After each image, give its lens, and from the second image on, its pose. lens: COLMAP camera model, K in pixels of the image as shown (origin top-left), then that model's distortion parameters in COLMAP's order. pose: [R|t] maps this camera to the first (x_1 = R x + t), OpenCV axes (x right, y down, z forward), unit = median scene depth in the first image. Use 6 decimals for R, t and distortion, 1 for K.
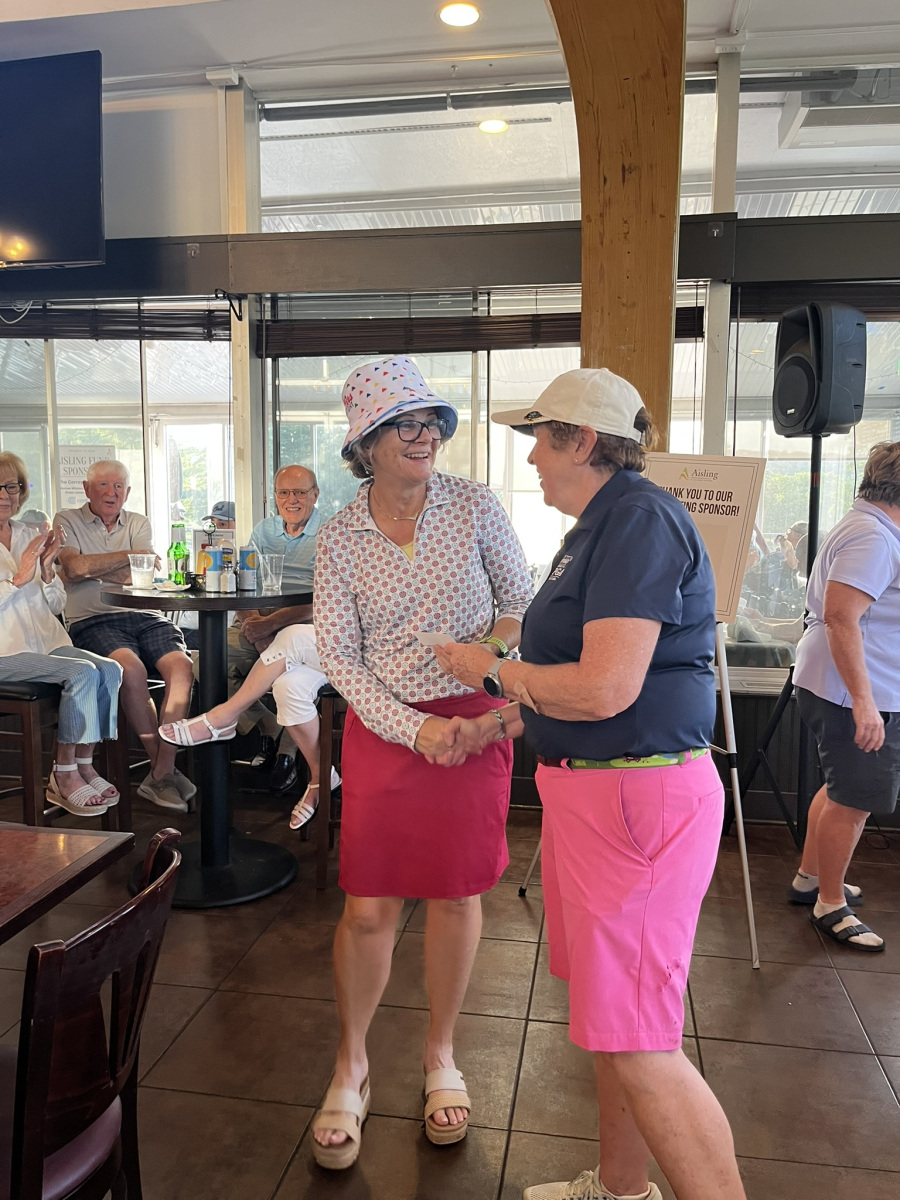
lens RADIAL K [[921.4, 0, 463.6], [0, 921.4, 607.6], [0, 0, 1]] dist [0.067141, -0.083243]
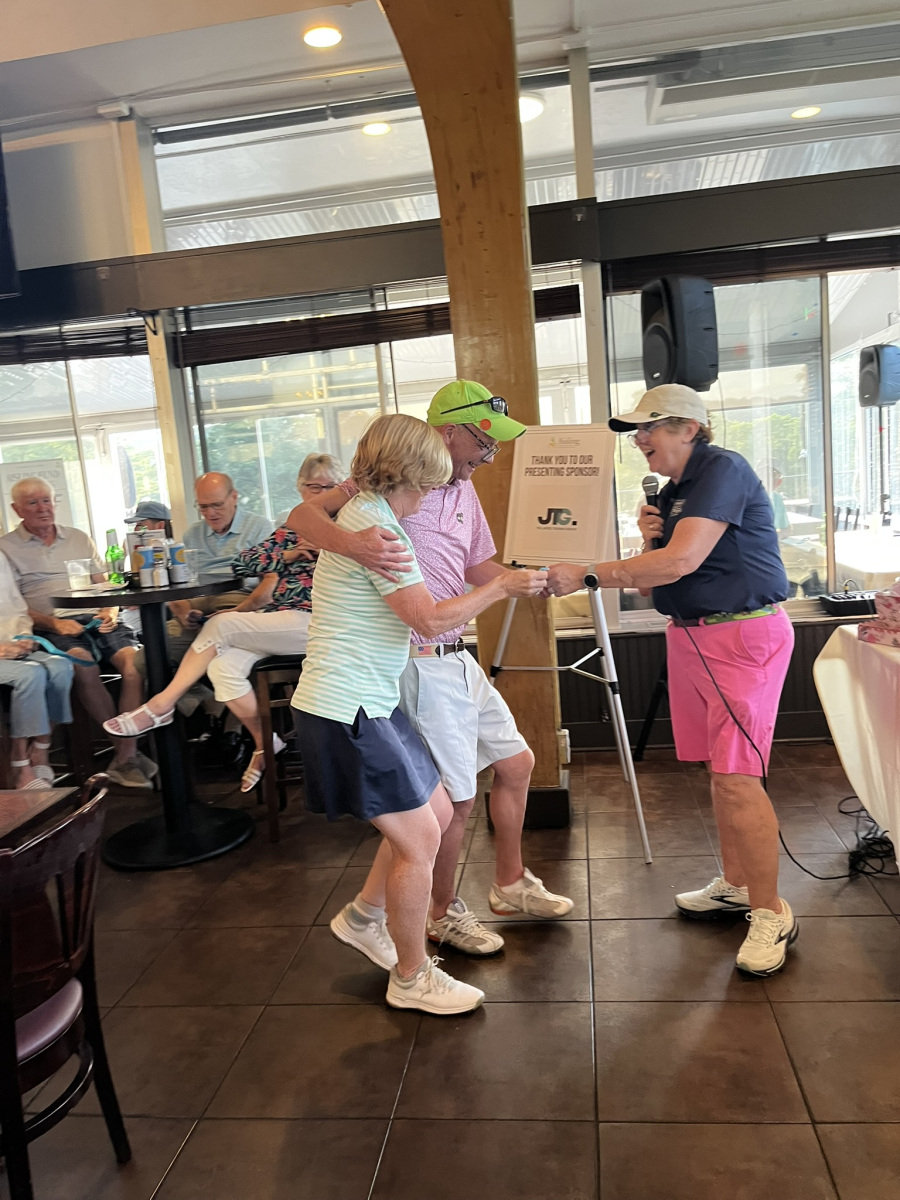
lens RADIAL K [[917.6, 0, 462.3], [0, 917.6, 608.0], [0, 0, 1]] dist [0.074170, -0.087793]
pose [[0.994880, -0.098693, 0.021771, 0.062561], [0.098066, 0.994780, 0.028220, 0.010772], [-0.024443, -0.025941, 0.999365, -0.097032]]
